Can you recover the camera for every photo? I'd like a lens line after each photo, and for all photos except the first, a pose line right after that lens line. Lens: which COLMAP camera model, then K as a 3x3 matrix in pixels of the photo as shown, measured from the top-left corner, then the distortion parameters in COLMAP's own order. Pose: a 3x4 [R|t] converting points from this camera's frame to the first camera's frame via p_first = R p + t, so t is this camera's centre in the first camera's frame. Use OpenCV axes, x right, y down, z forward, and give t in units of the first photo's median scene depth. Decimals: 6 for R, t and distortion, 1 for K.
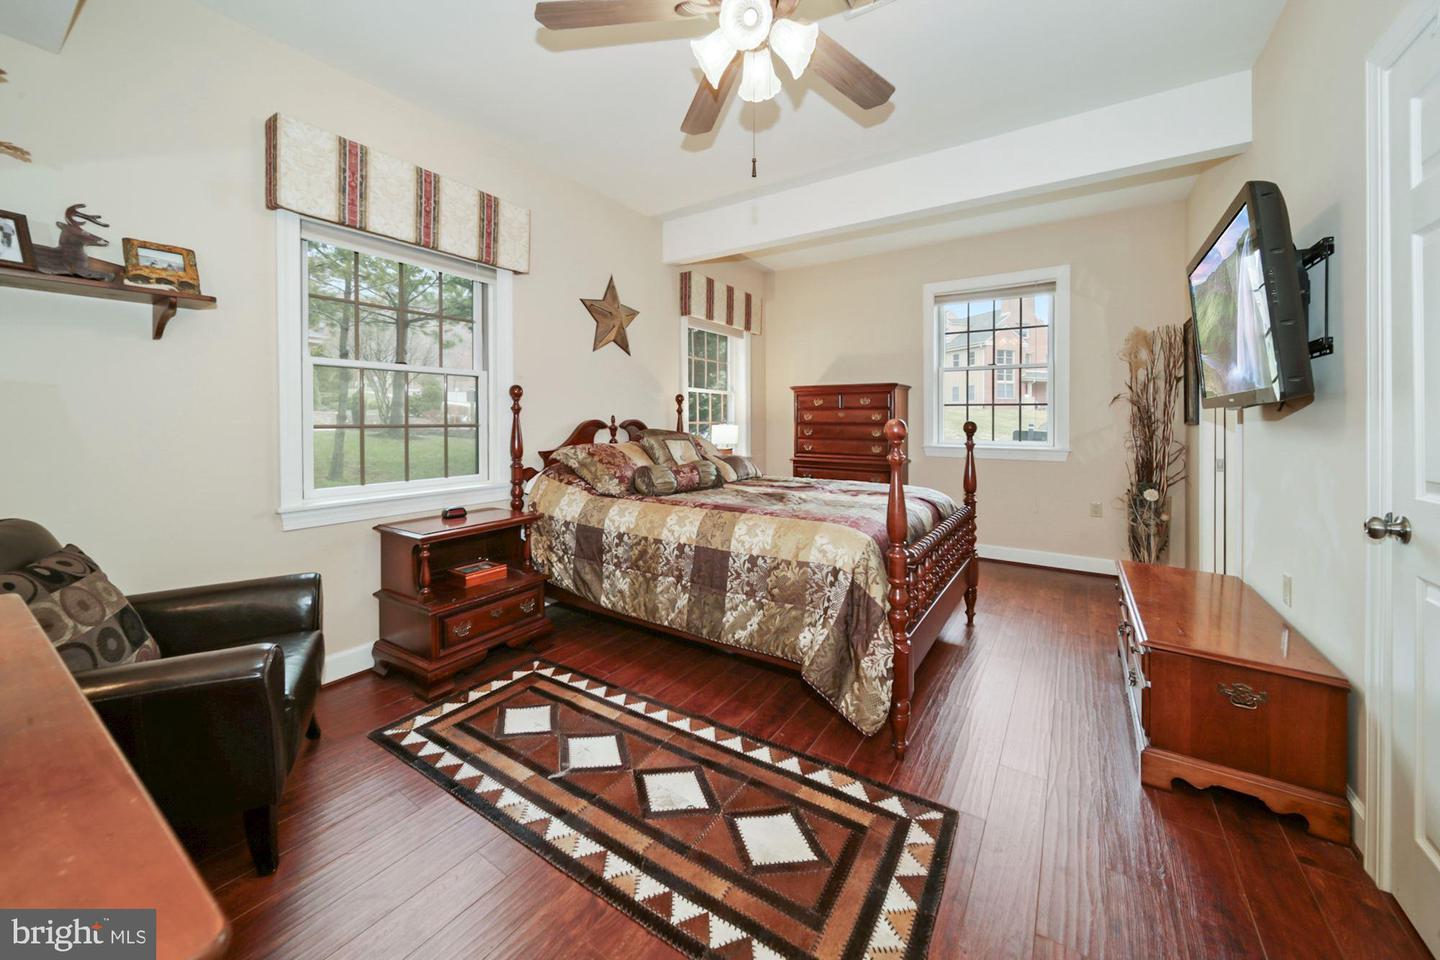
lens RADIAL K [[533.4, 0, 723.1], [0, 533.4, 420.9], [0, 0, 1]] dist [0.012317, 0.000003]
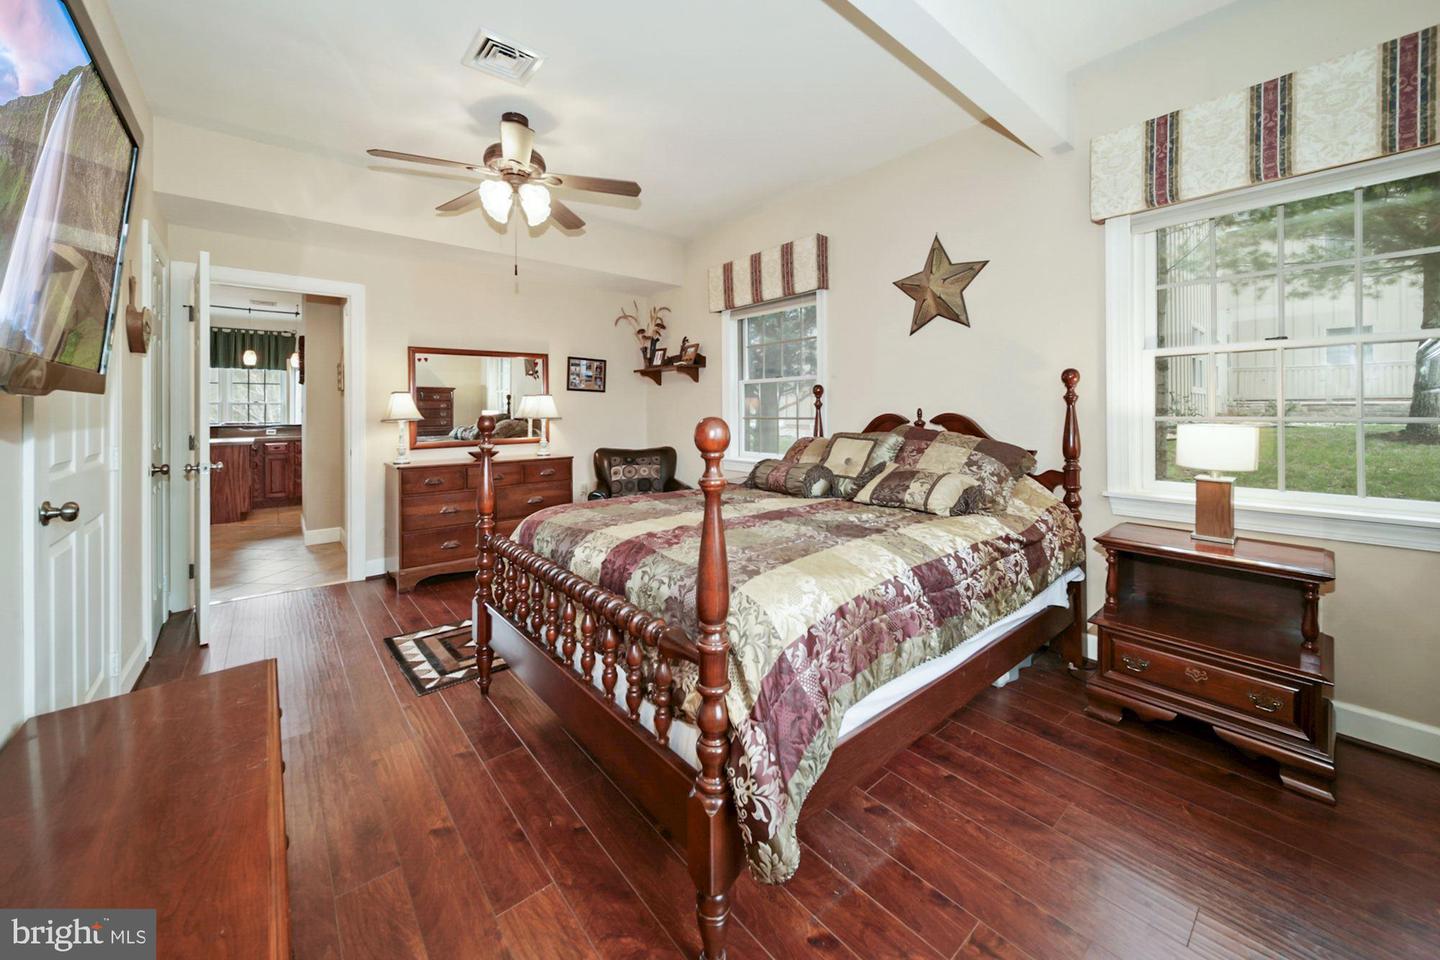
lens RADIAL K [[540.9, 0, 725.6], [0, 540.9, 421.6], [0, 0, 1]] dist [-0.002572, -0.000463]
pose [[-0.273403, 0.003905, -0.961892, 0.696164], [-0.001956, 0.999987, 0.004616, 0.007071], [0.961898, 0.003144, -0.273392, 0.955365]]
